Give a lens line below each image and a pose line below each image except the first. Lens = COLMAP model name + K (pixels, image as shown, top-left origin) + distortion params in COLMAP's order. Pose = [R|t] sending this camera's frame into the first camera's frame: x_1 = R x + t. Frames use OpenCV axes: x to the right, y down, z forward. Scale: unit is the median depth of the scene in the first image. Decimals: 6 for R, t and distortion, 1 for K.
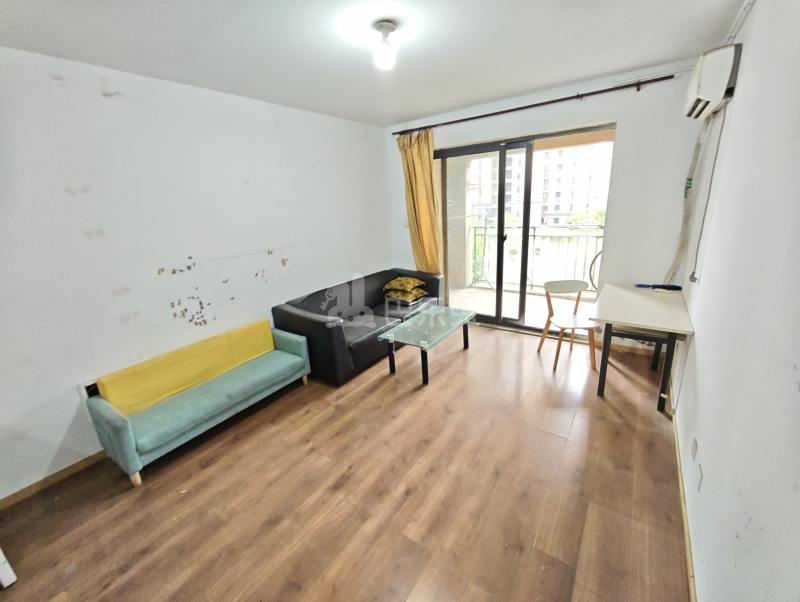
lens RADIAL K [[337.2, 0, 396.2], [0, 337.2, 301.7], [0, 0, 1]] dist [0.001923, 0.001228]
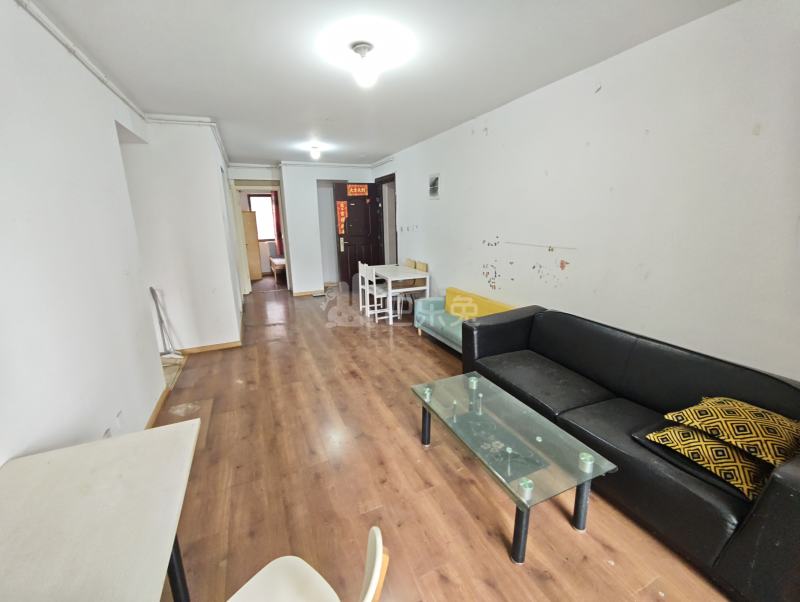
lens RADIAL K [[337.2, 0, 397.4], [0, 337.2, 296.4], [0, 0, 1]] dist [0.001923, 0.001228]
pose [[-0.510906, 0.271331, -0.815693, 0.672957], [-0.195723, 0.887243, 0.417722, -0.367185], [0.837059, 0.373067, -0.400192, 1.181309]]
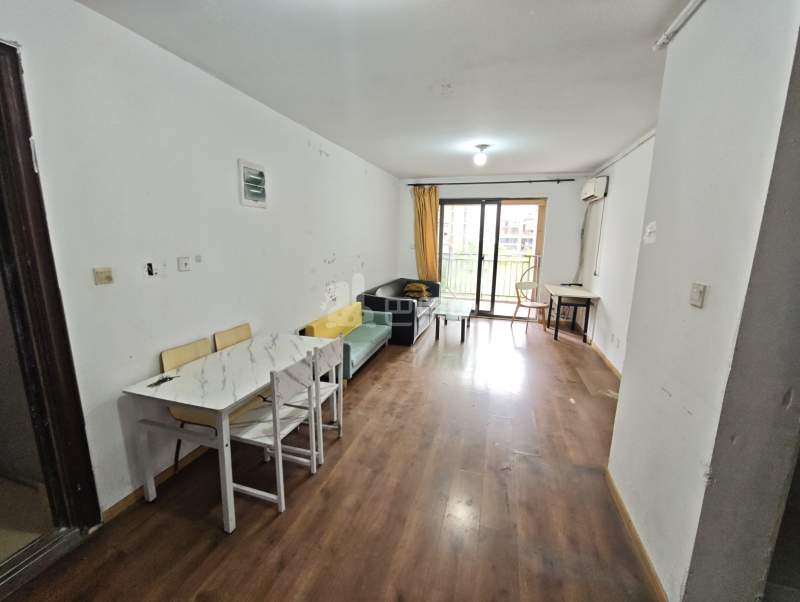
lens RADIAL K [[337.2, 0, 402.1], [0, 337.2, 302.0], [0, 0, 1]] dist [0.001923, 0.001228]
pose [[0.942996, 0.006745, 0.332736, -0.756017], [0.027287, 0.994861, -0.097500, 0.215557], [-0.331684, 0.101021, 0.937966, -0.446212]]
